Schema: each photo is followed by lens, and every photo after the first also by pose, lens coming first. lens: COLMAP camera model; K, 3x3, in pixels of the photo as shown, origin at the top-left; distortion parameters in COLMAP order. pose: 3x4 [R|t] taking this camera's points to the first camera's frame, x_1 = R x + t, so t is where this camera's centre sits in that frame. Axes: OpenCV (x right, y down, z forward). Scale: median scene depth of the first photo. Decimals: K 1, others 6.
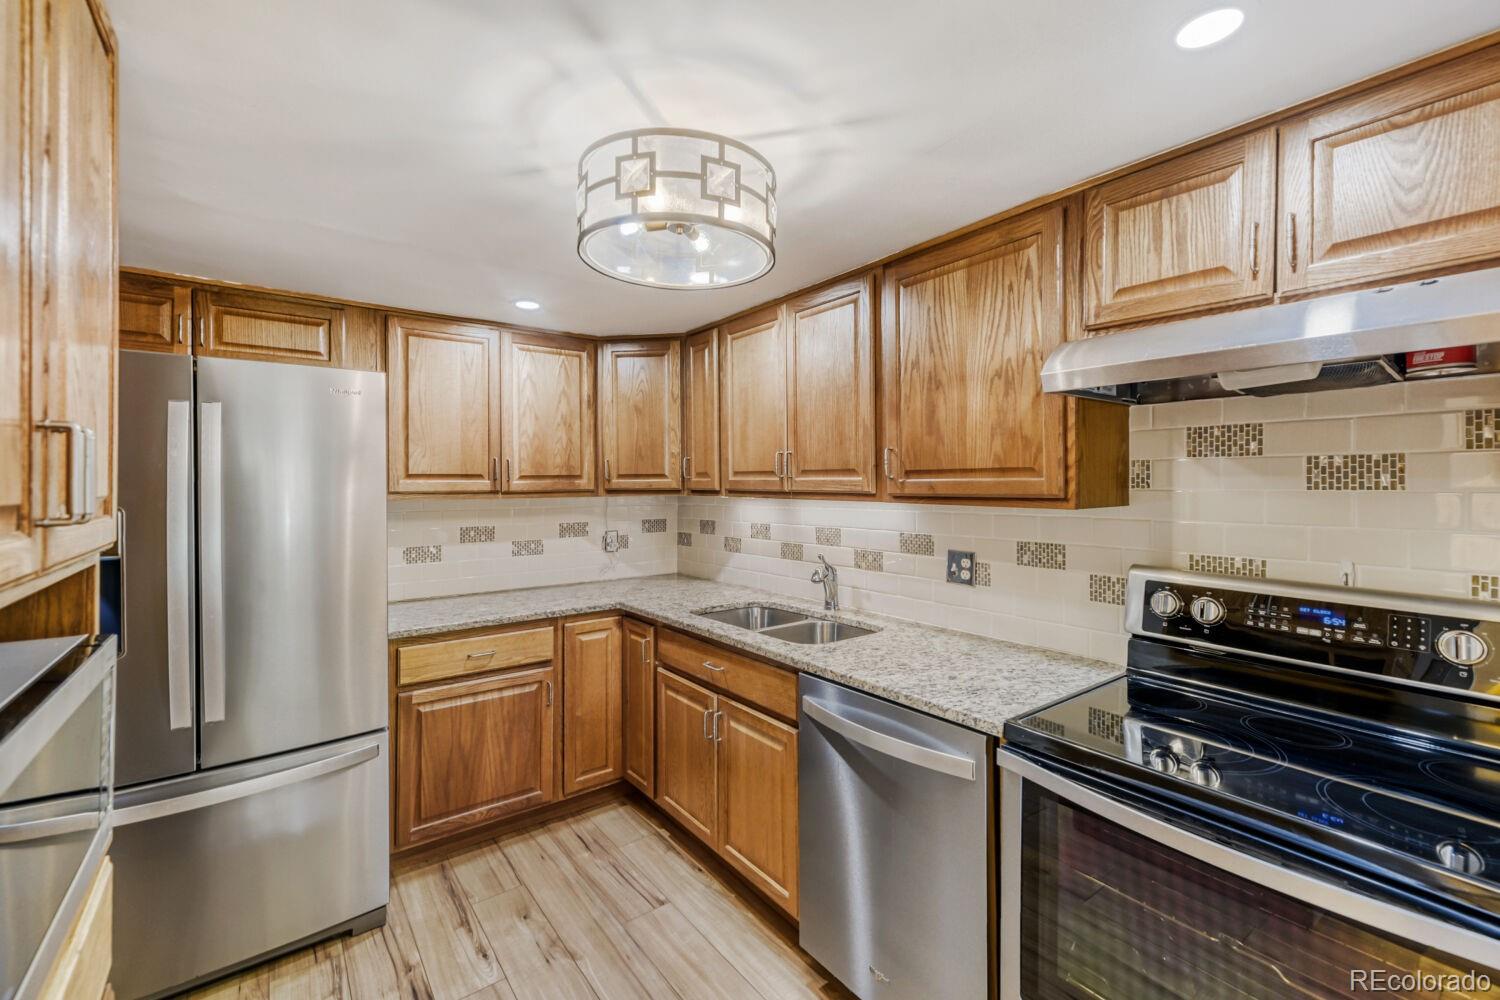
lens RADIAL K [[632.3, 0, 751.8], [0, 632.3, 480.5], [0, 0, 1]] dist [-0.001593, -0.000343]
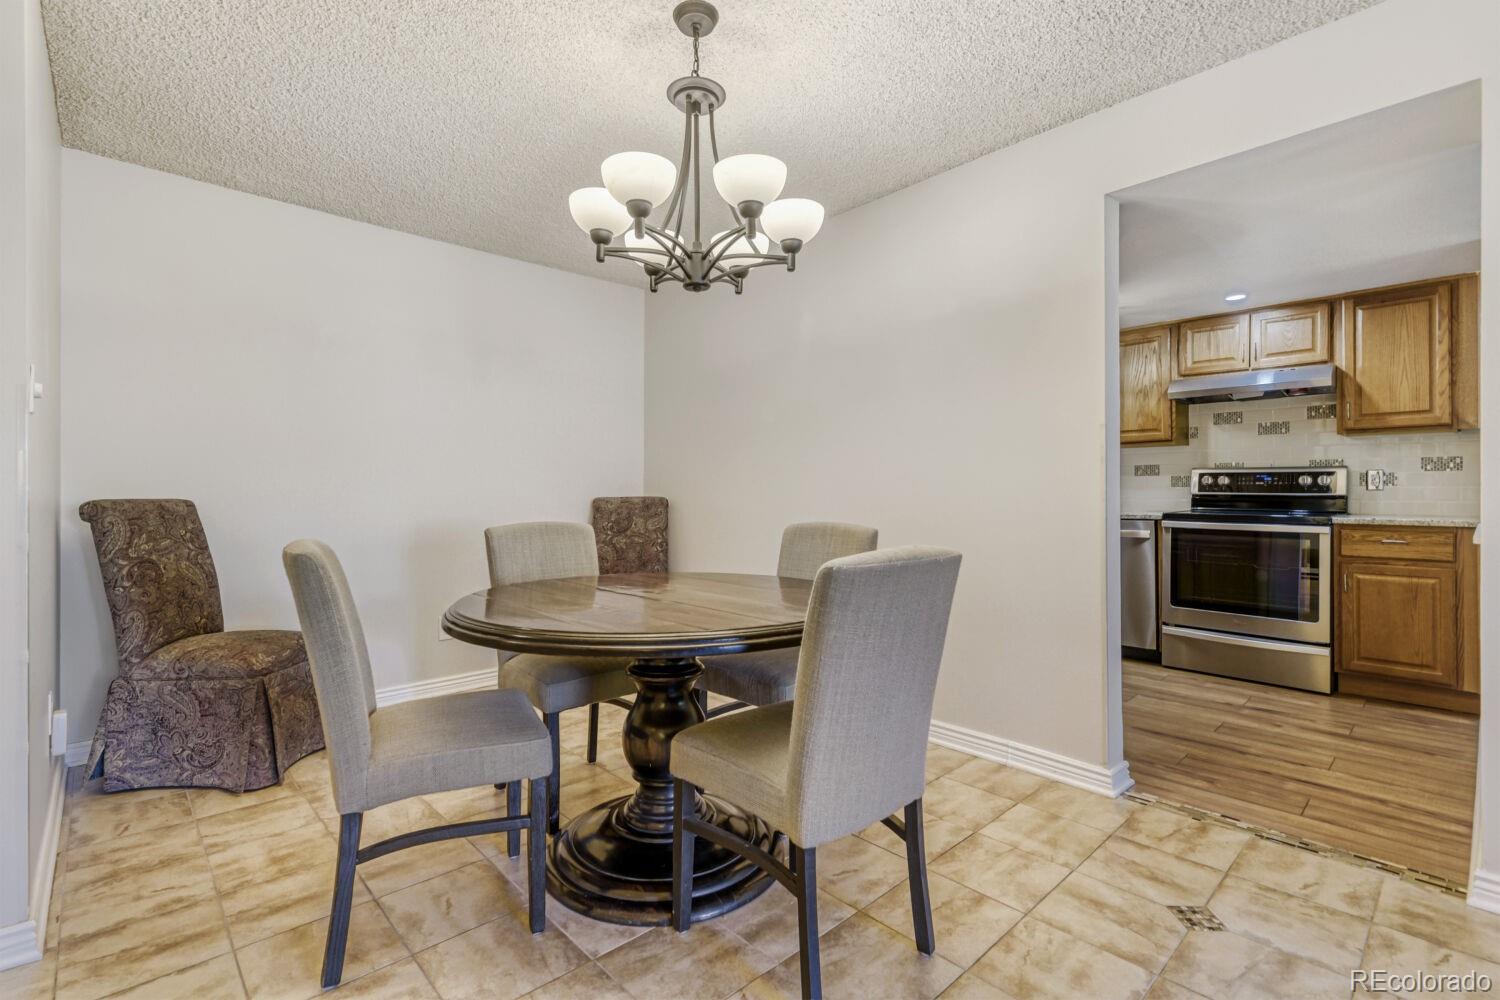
lens RADIAL K [[679.1, 0, 745.8], [0, 679.1, 485.9], [0, 0, 1]] dist [0.001744, 0.000271]
pose [[0.994734, -0.001168, 0.102484, -1.603768], [0.001600, 0.999990, -0.004135, 0.236848], [-0.102478, 0.004277, 0.994726, -1.674660]]
